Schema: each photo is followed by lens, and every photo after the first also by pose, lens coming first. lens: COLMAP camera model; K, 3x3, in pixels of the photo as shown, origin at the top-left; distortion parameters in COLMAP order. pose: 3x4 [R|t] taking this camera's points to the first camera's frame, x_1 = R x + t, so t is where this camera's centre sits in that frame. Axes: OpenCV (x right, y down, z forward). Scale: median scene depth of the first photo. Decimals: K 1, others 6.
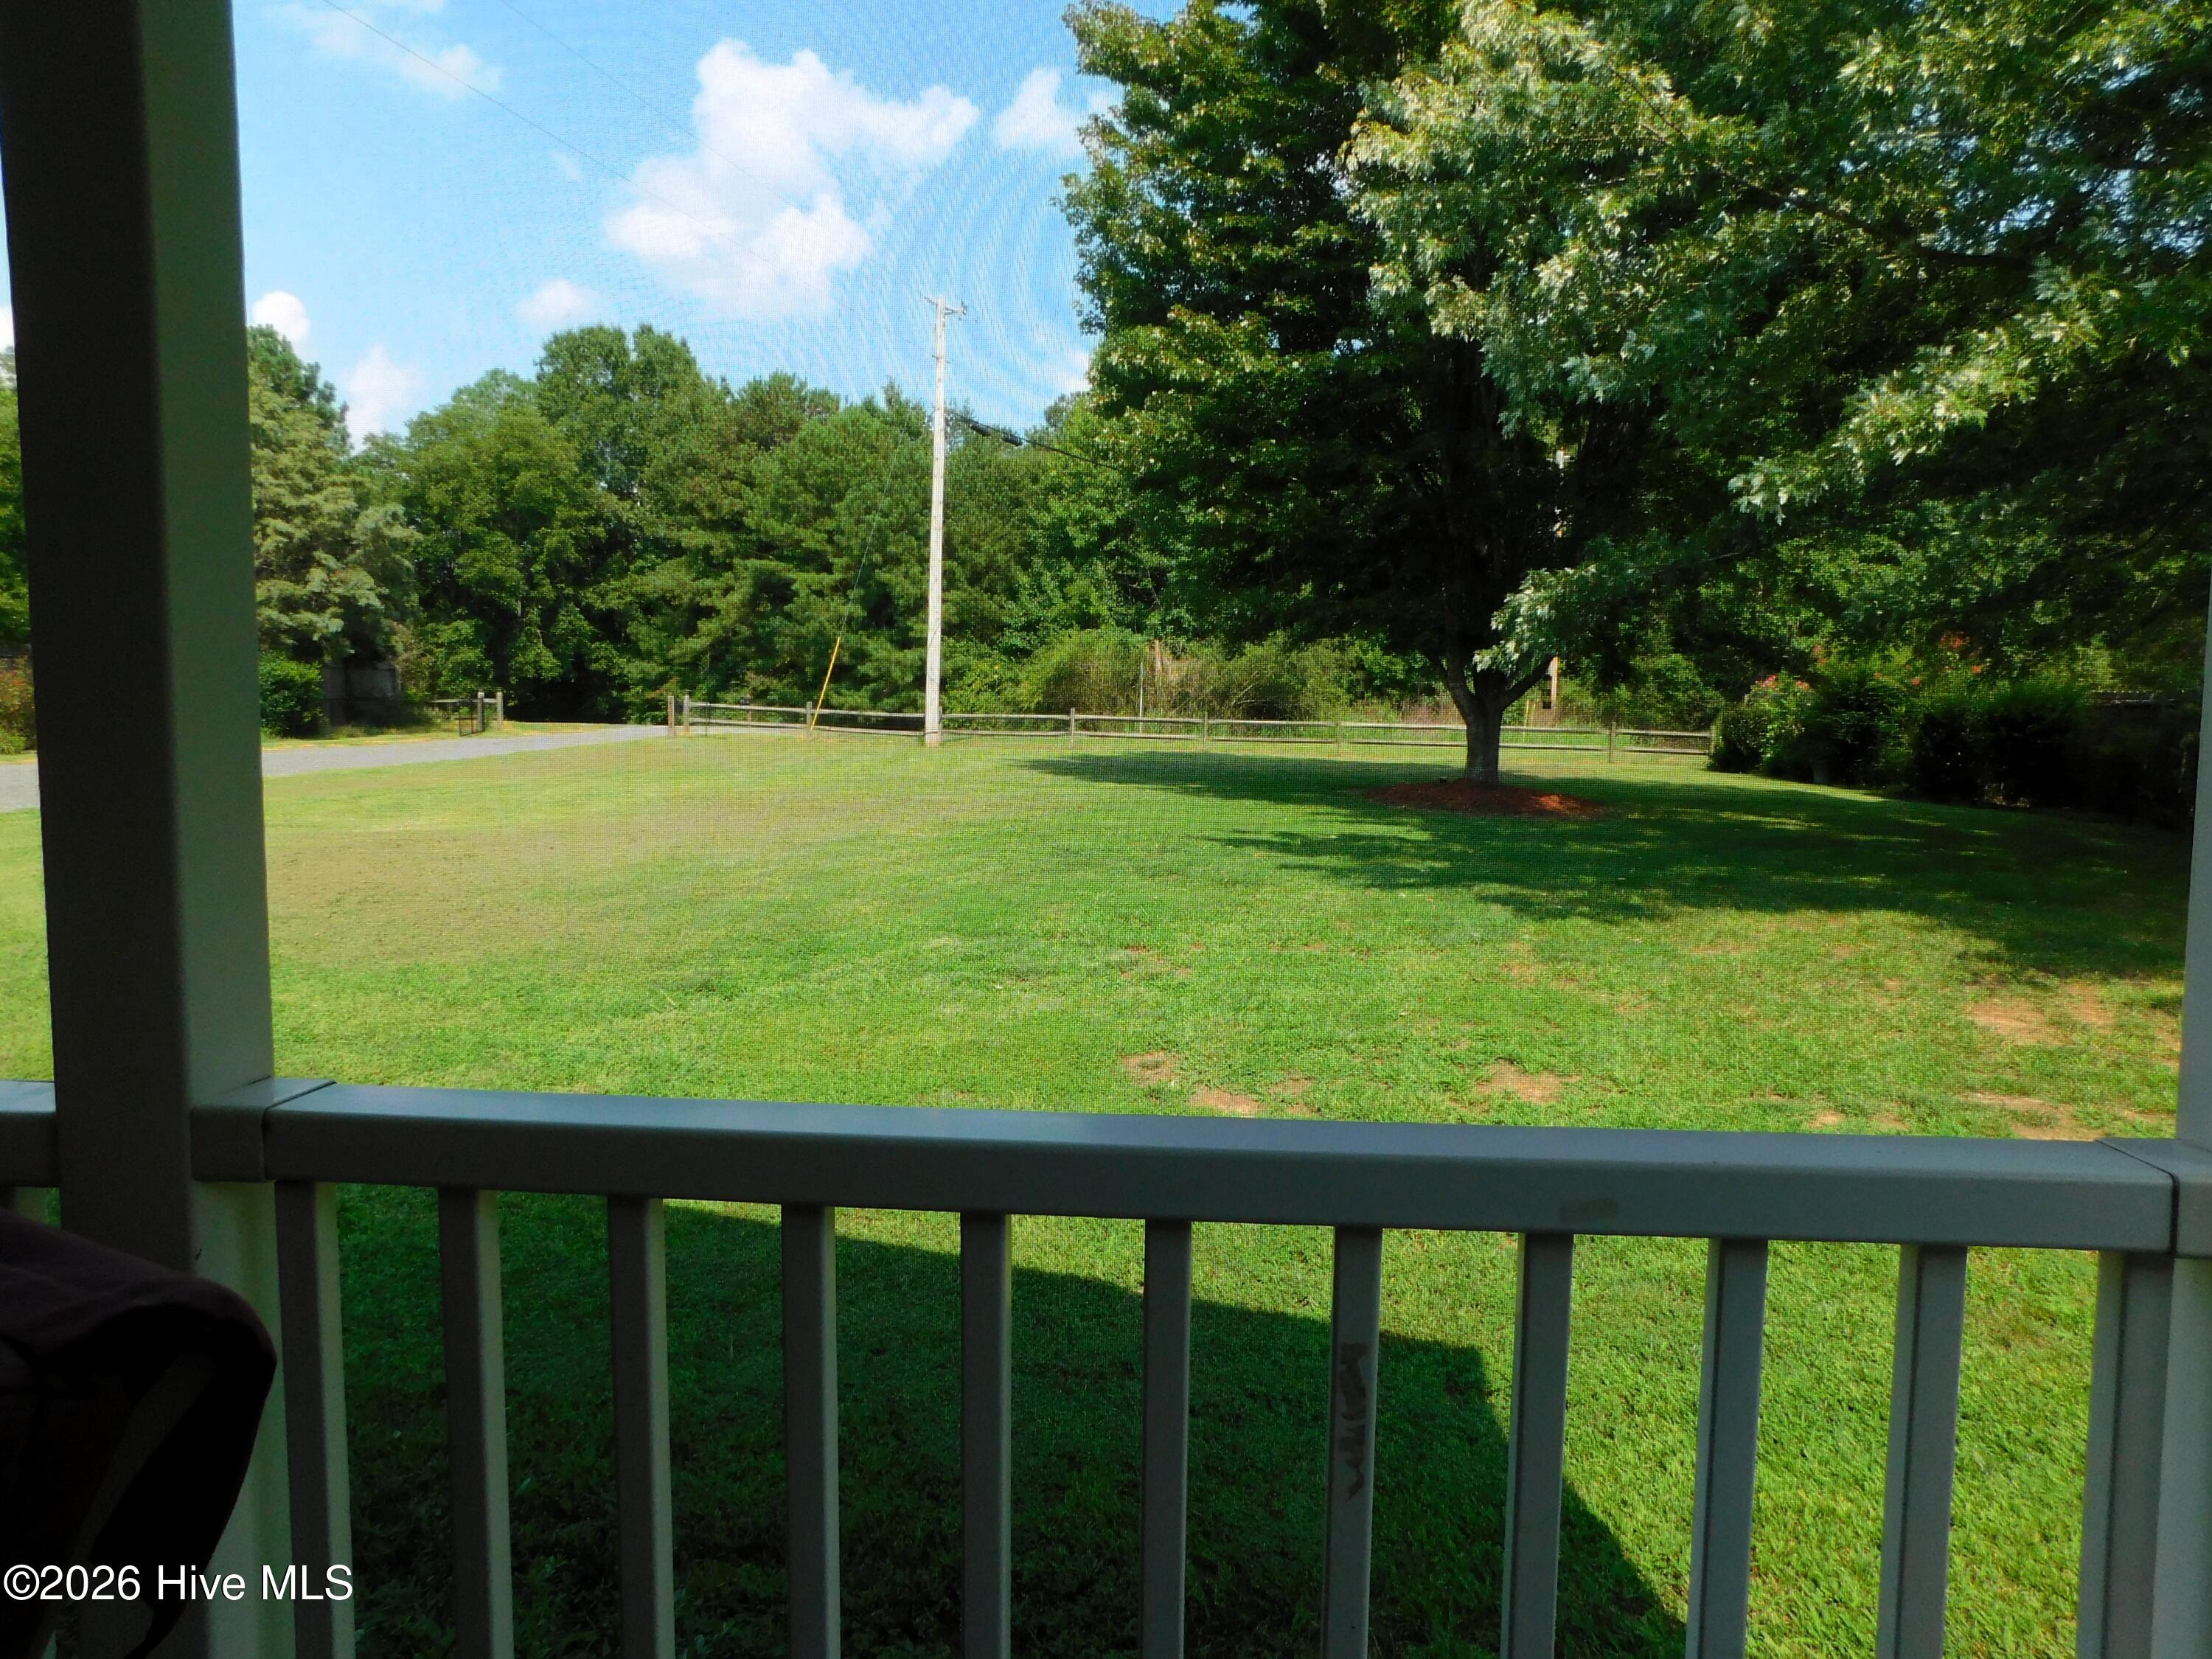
lens RADIAL K [[1484.9, 0, 1111.0], [0, 1484.9, 829.4], [0, 0, 1]] dist [-0.047462, 0.055529]
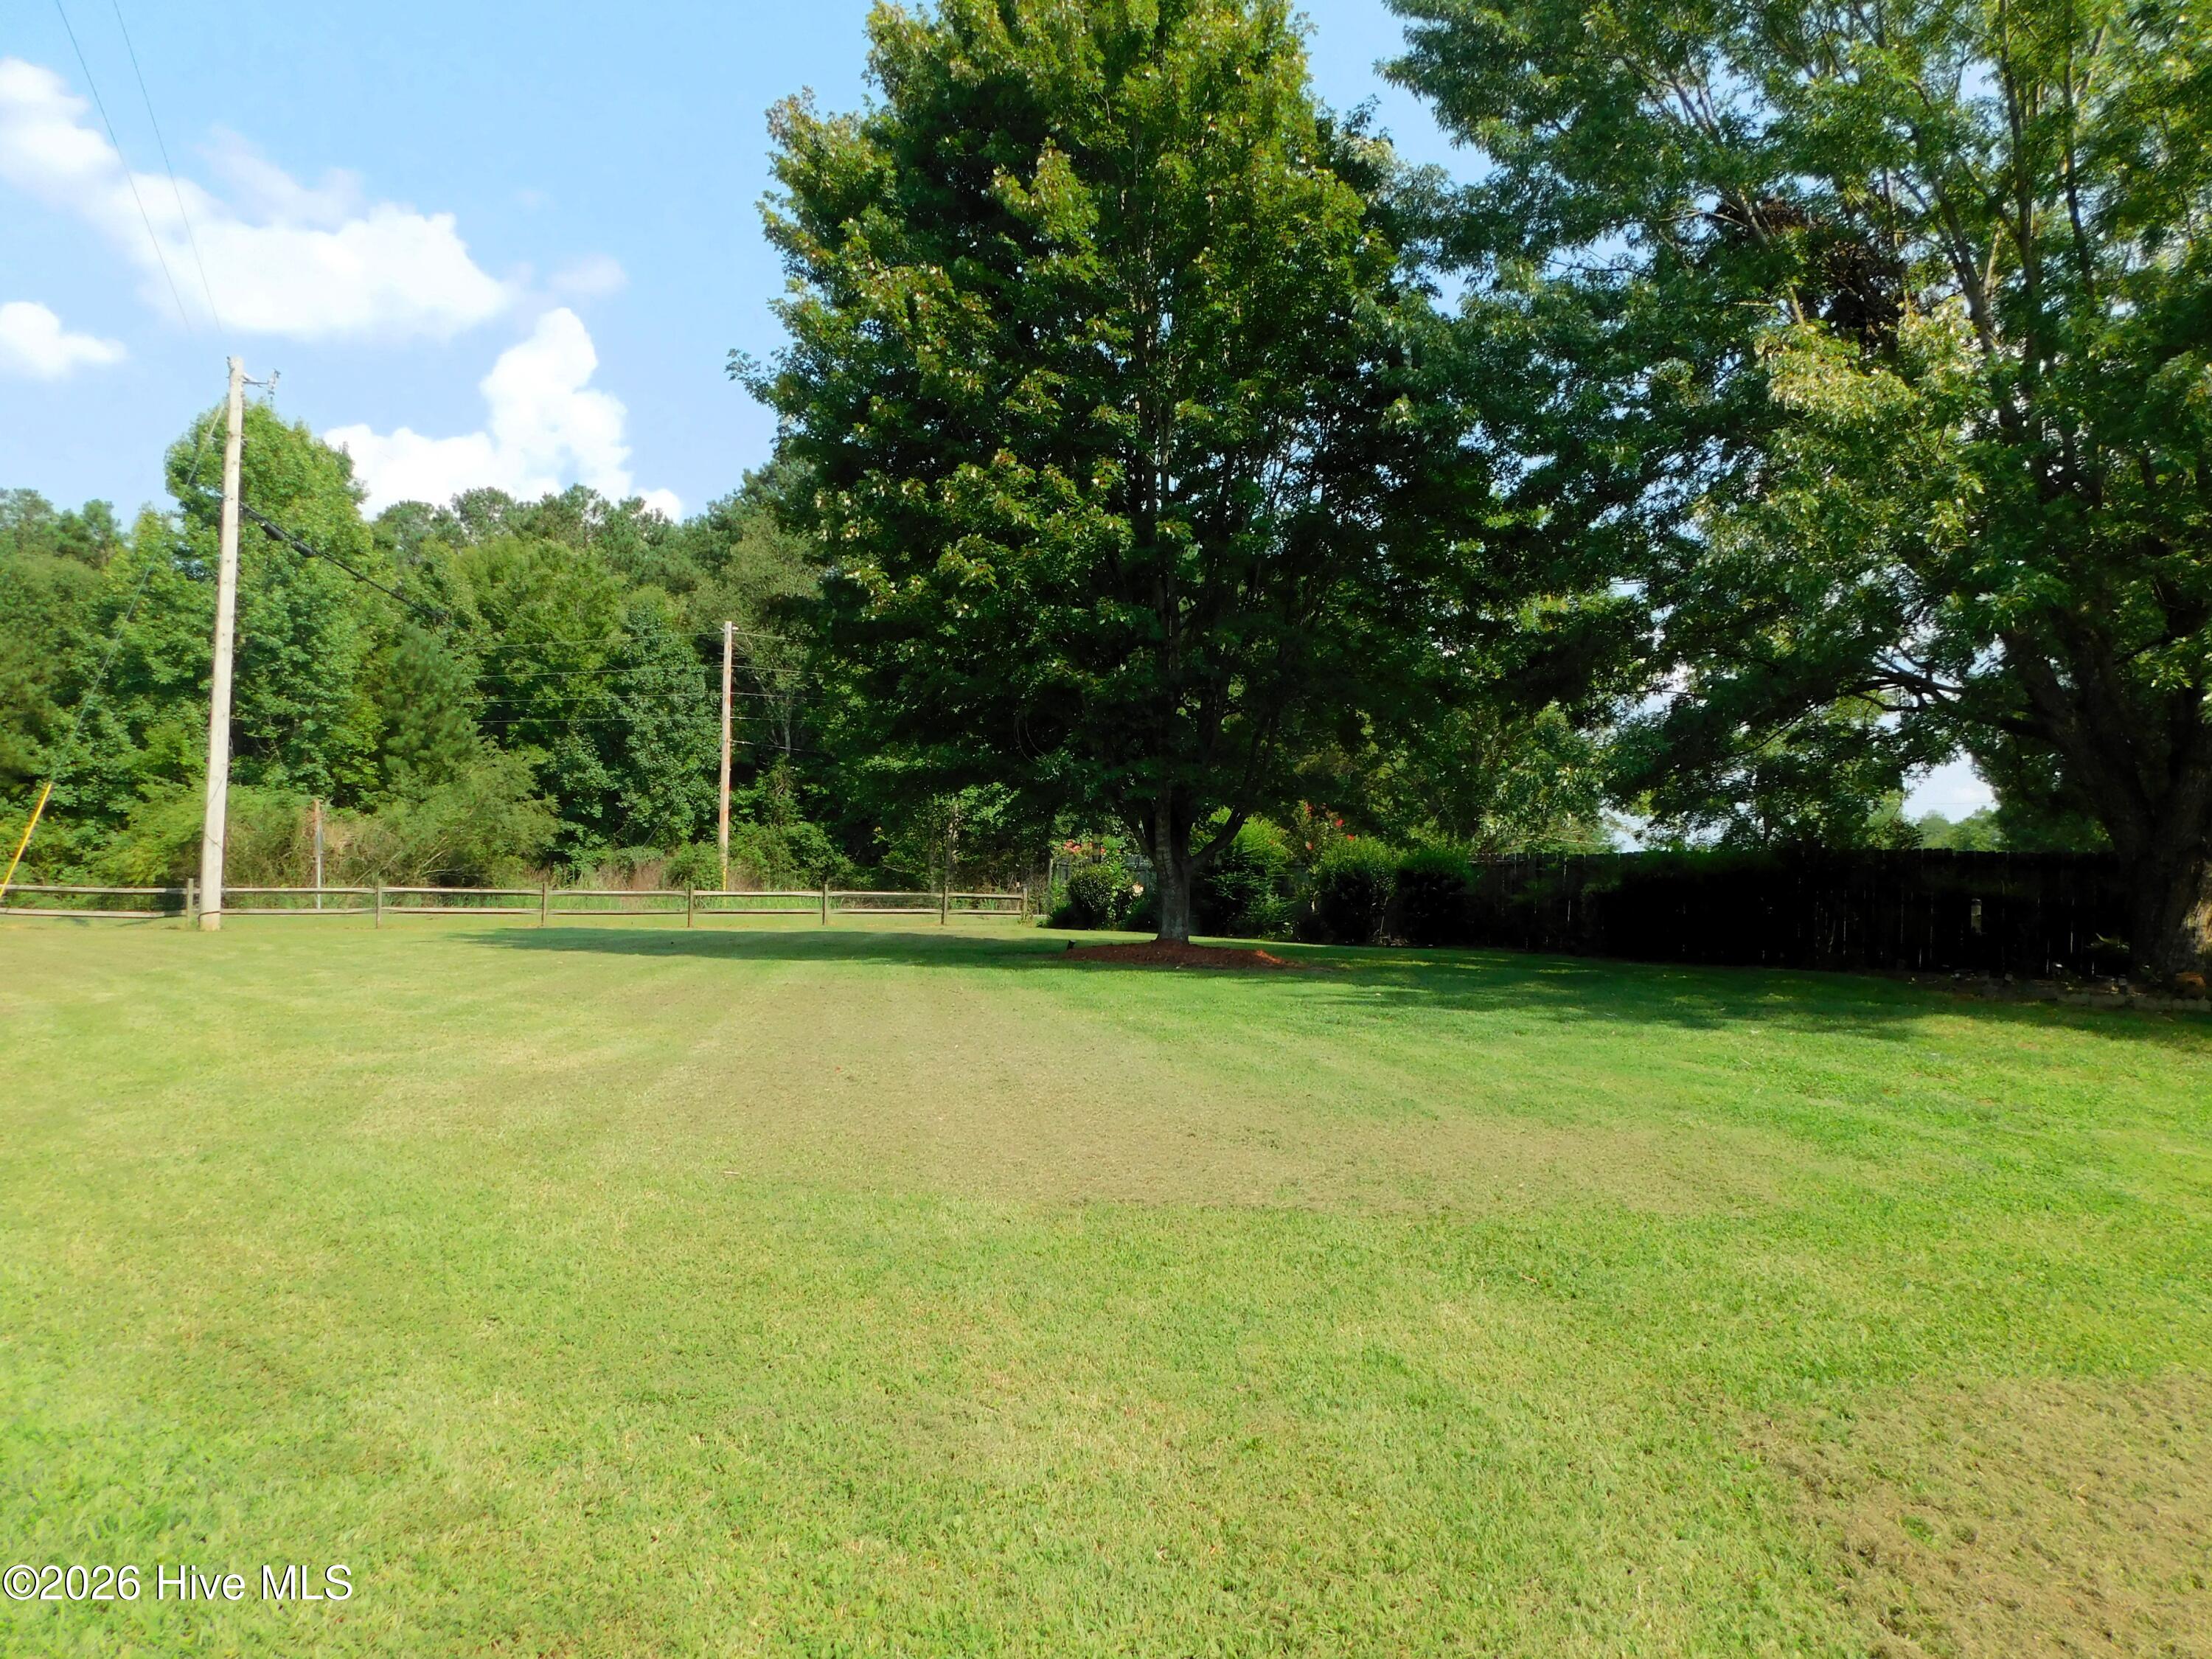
lens RADIAL K [[1484.9, 0, 1111.0], [0, 1484.9, 829.4], [0, 0, 1]] dist [-0.047462, 0.055529]
pose [[0.750931, 0.009294, 0.660315, -0.166671], [0.065044, 0.993998, -0.087961, -0.006884], [-0.657170, 0.109002, 0.745820, 0.072633]]
